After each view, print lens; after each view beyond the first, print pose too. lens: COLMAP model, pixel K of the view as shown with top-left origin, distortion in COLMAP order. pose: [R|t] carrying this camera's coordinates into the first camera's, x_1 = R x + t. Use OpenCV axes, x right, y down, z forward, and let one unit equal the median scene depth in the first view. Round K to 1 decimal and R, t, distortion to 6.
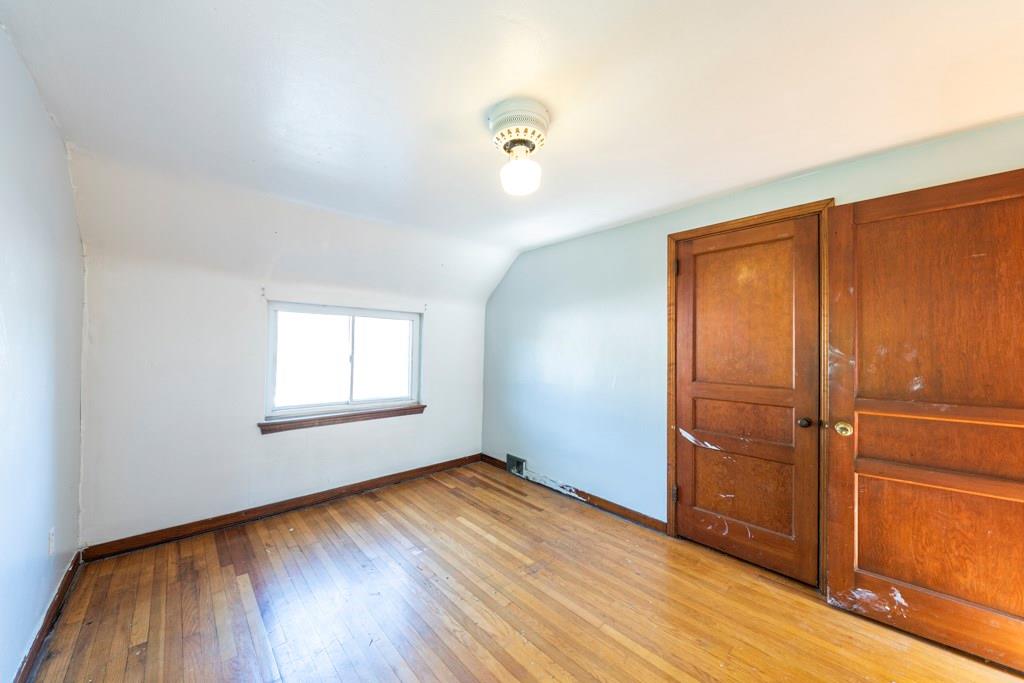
lens RADIAL K [[367.5, 0, 507.0], [0, 367.5, 343.9], [0, 0, 1]] dist [0.008341, -0.002530]
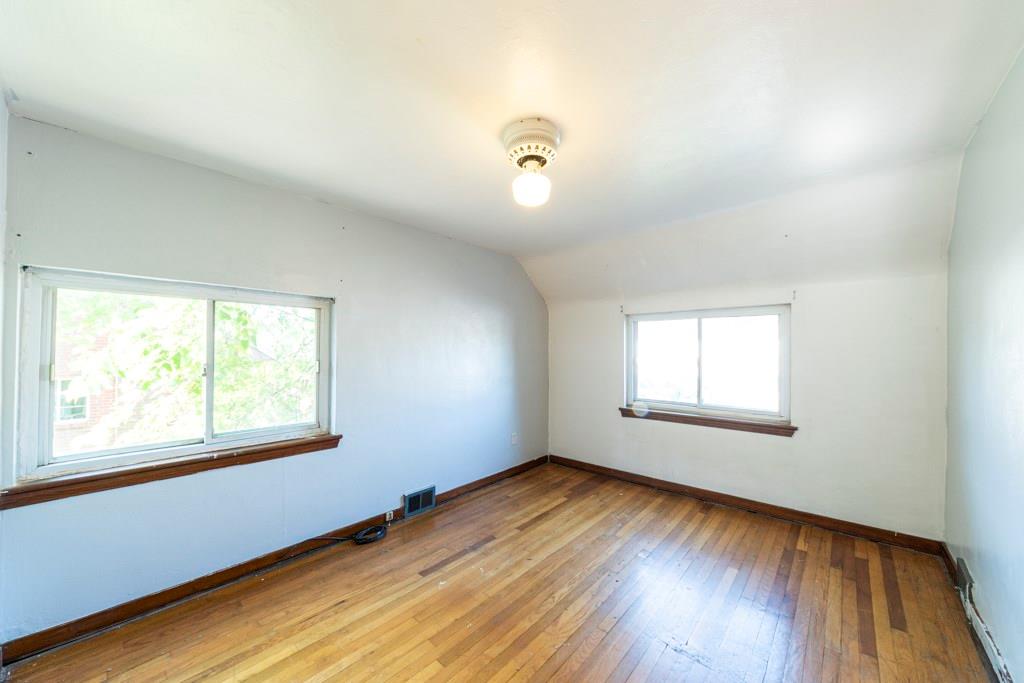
lens RADIAL K [[367.5, 0, 508.0], [0, 367.5, 344.8], [0, 0, 1]] dist [0.008341, -0.002530]
pose [[0.106194, -0.025708, -0.994013, 0.576035], [0.014997, 0.999593, -0.024251, 0.013052], [0.994232, -0.012331, 0.106536, 0.432756]]
